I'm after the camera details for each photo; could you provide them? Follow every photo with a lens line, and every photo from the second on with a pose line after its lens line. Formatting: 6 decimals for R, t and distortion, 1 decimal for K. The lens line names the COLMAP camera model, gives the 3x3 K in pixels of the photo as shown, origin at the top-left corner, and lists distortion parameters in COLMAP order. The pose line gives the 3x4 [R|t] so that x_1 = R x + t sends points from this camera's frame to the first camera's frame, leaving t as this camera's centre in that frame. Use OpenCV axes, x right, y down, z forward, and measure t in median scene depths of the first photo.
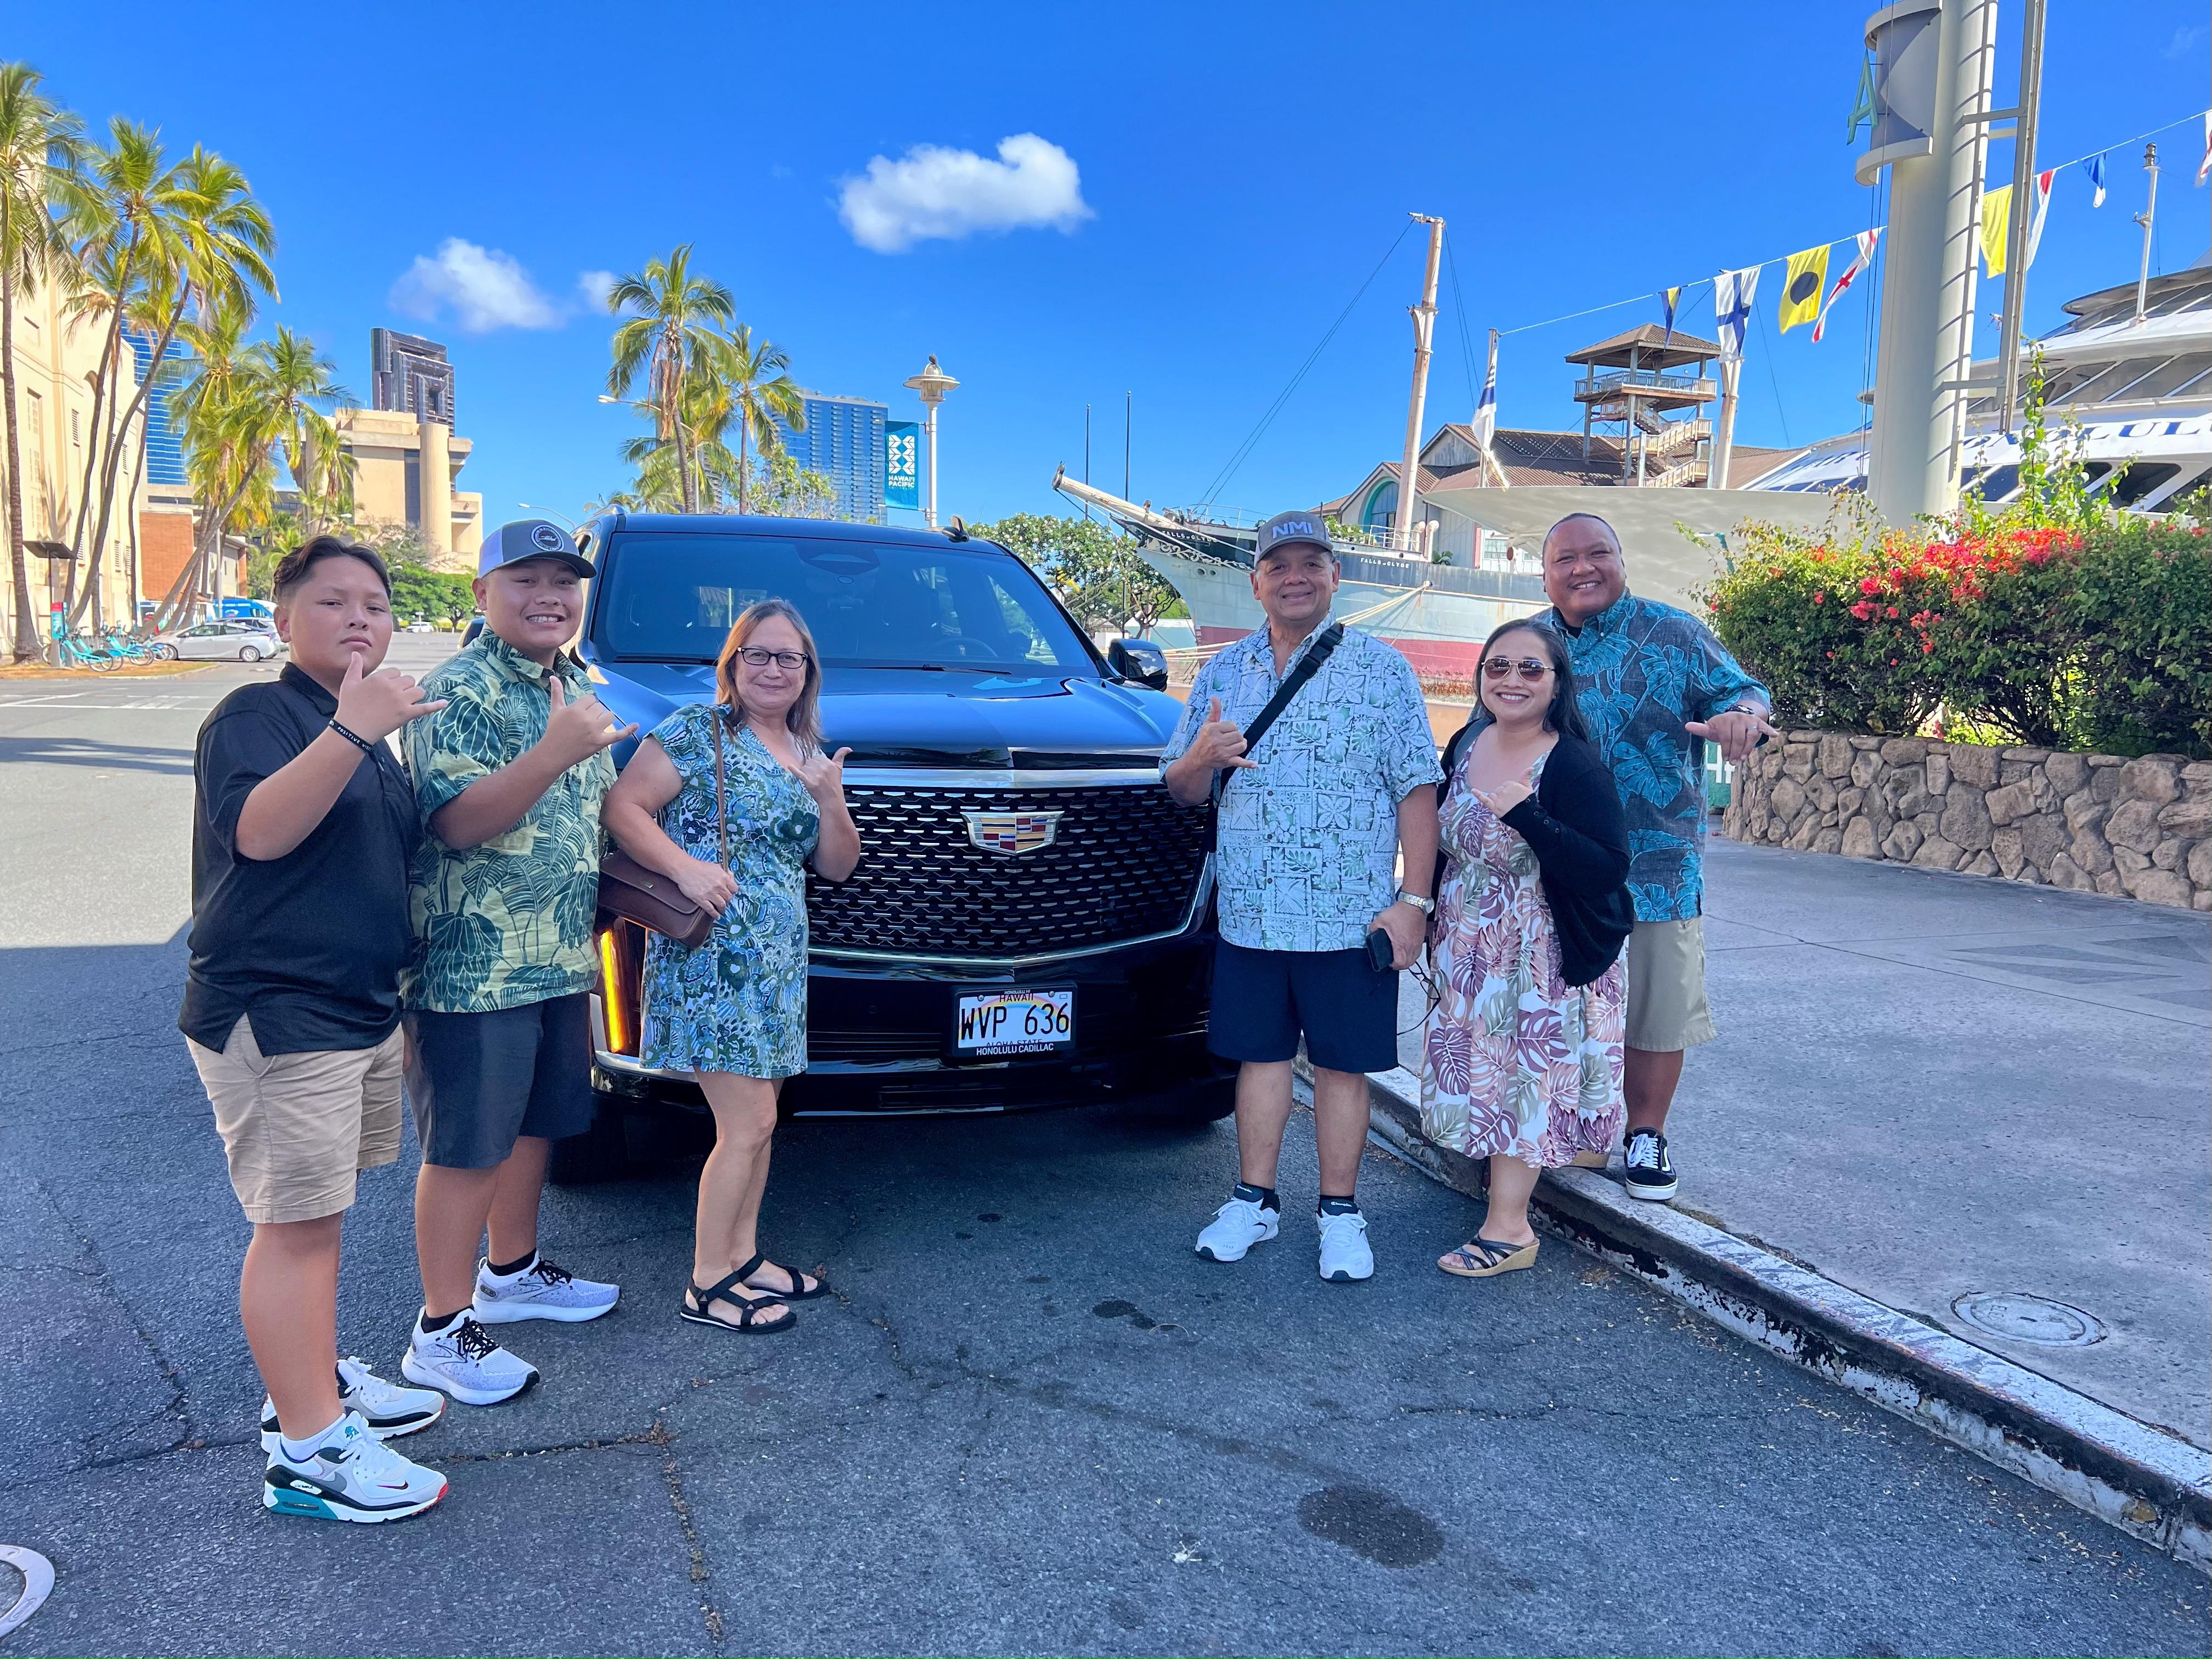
lens RADIAL K [[1597.9, 0, 1109.0], [0, 1597.9, 803.2], [0, 0, 1]] dist [-0.003268, 0.065768]
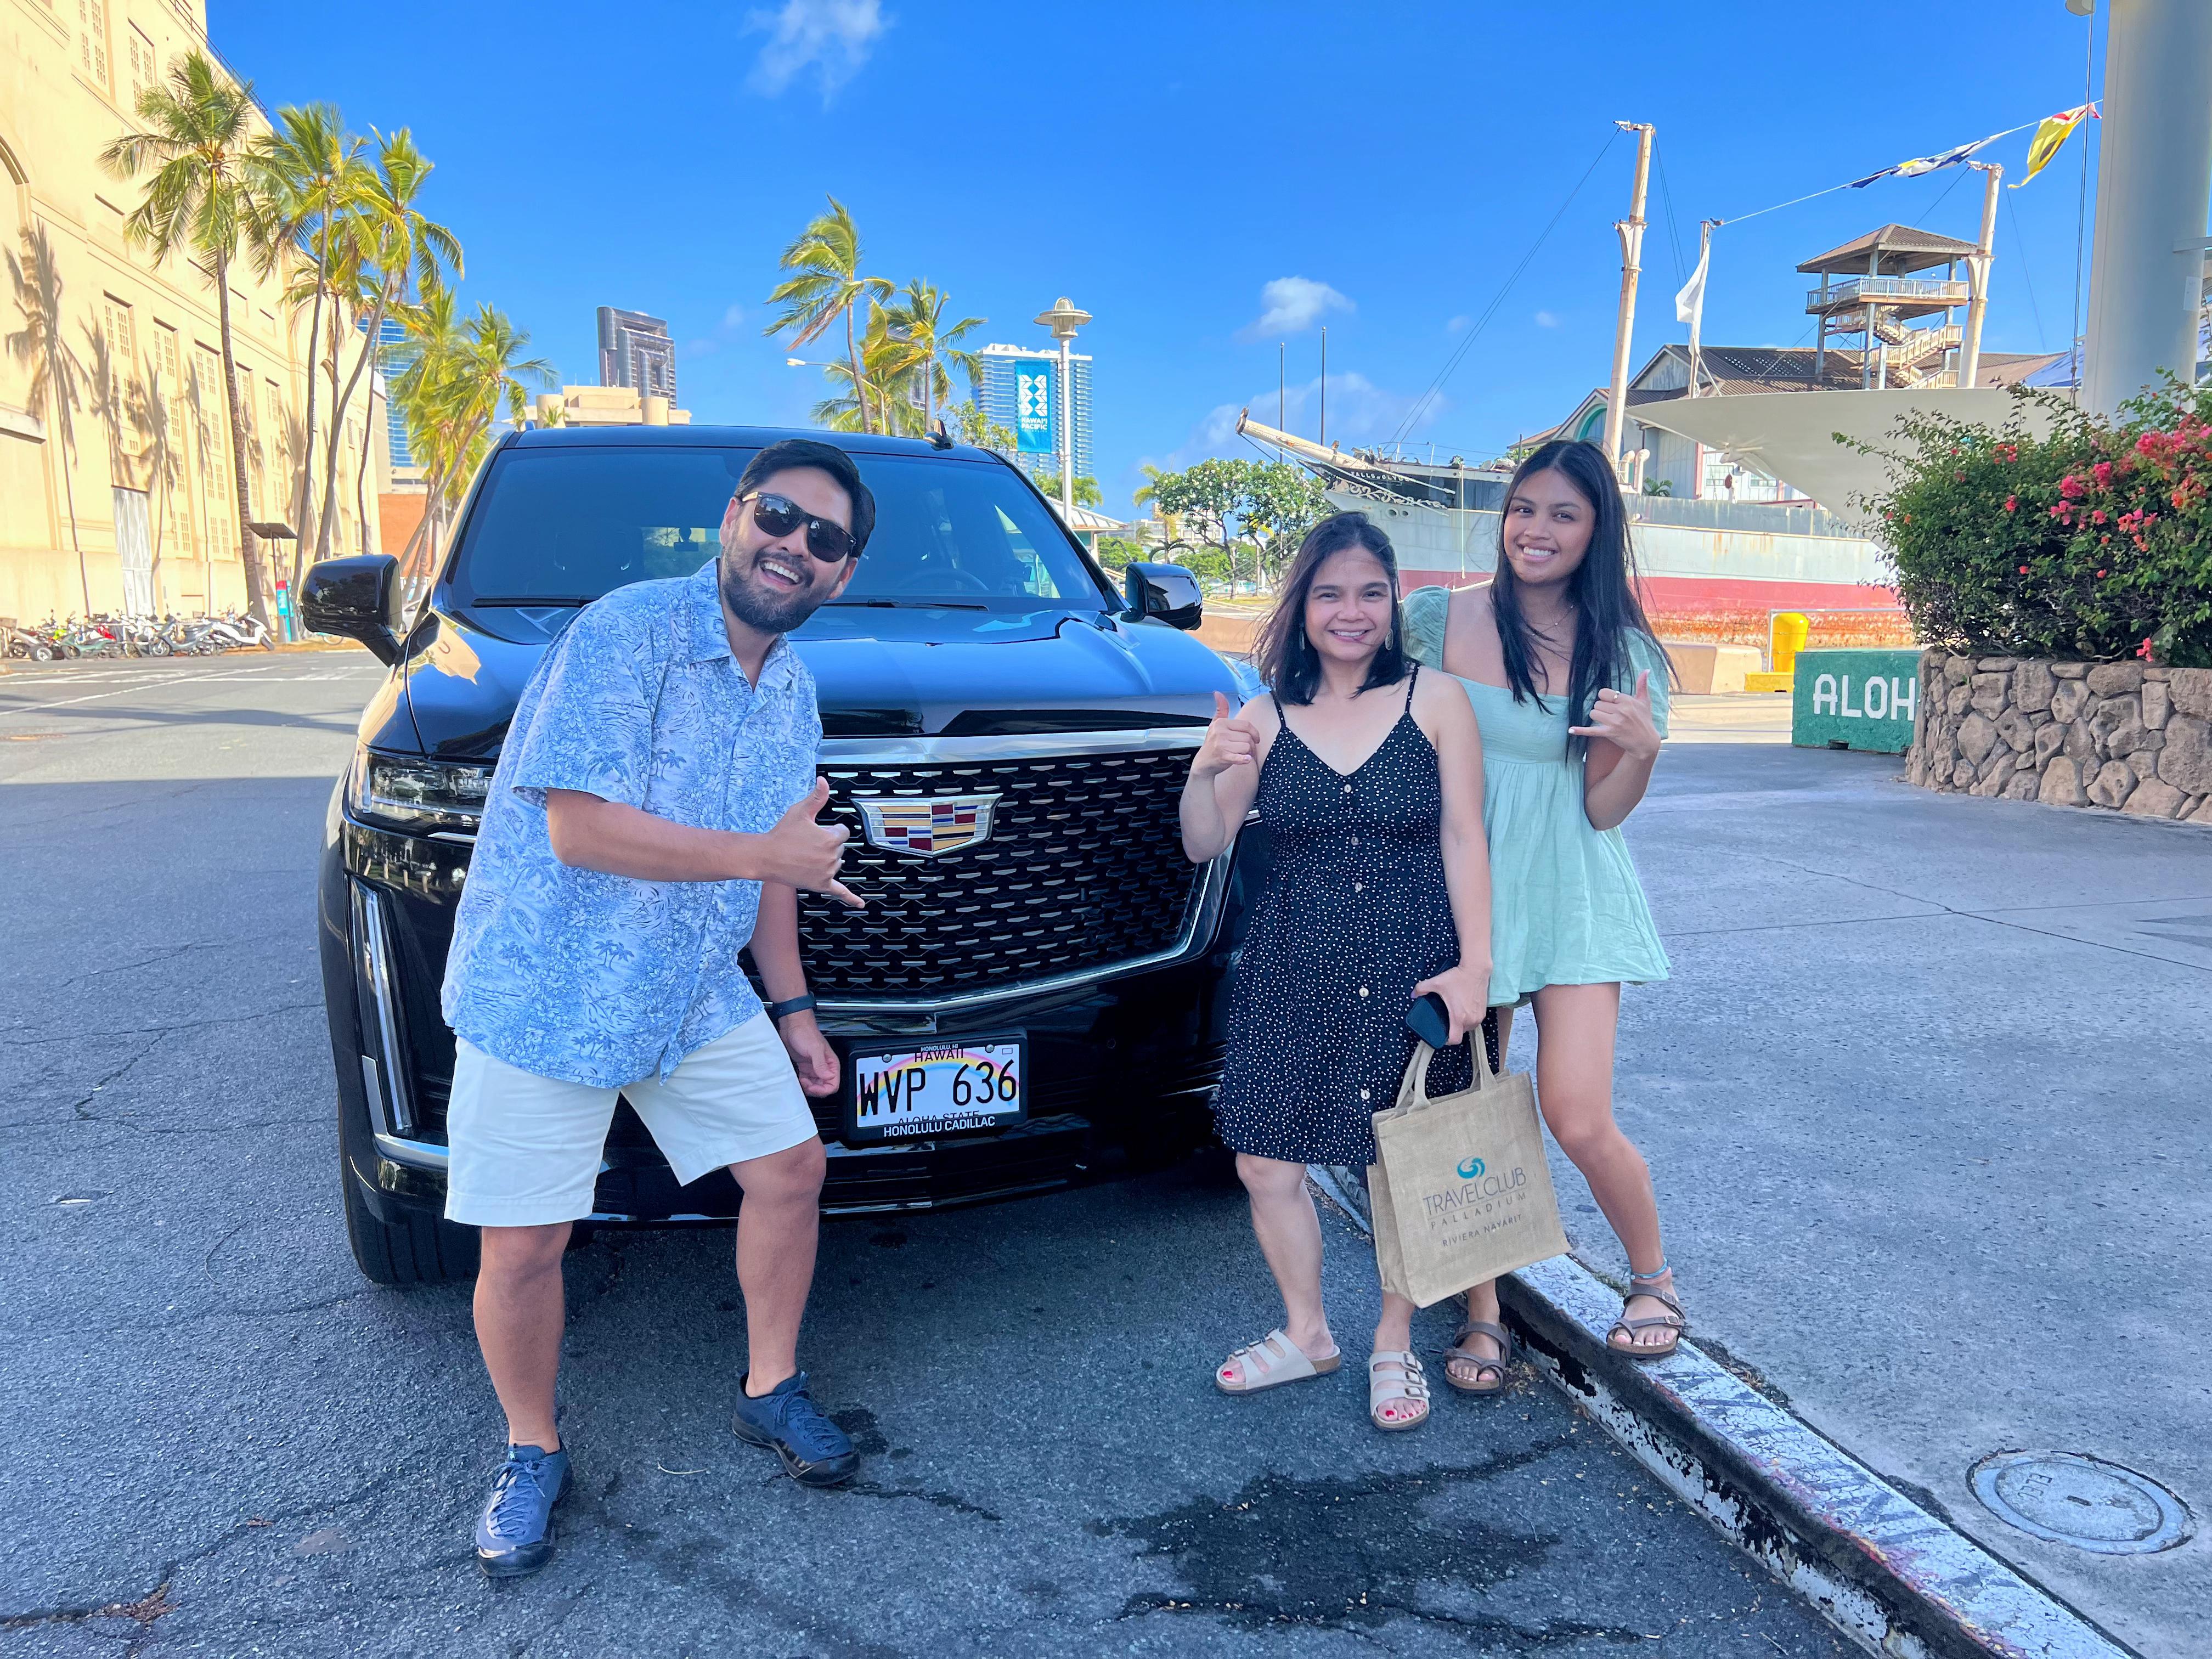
lens RADIAL K [[1601.9, 0, 1106.0], [0, 1601.9, 829.5], [0, 0, 1]] dist [0.023826, -0.002561]
pose [[0.991963, -0.011131, -0.126035, 0.118312], [0.016957, 0.998832, 0.045245, -0.000964], [0.125384, -0.047019, 0.990993, 0.133207]]
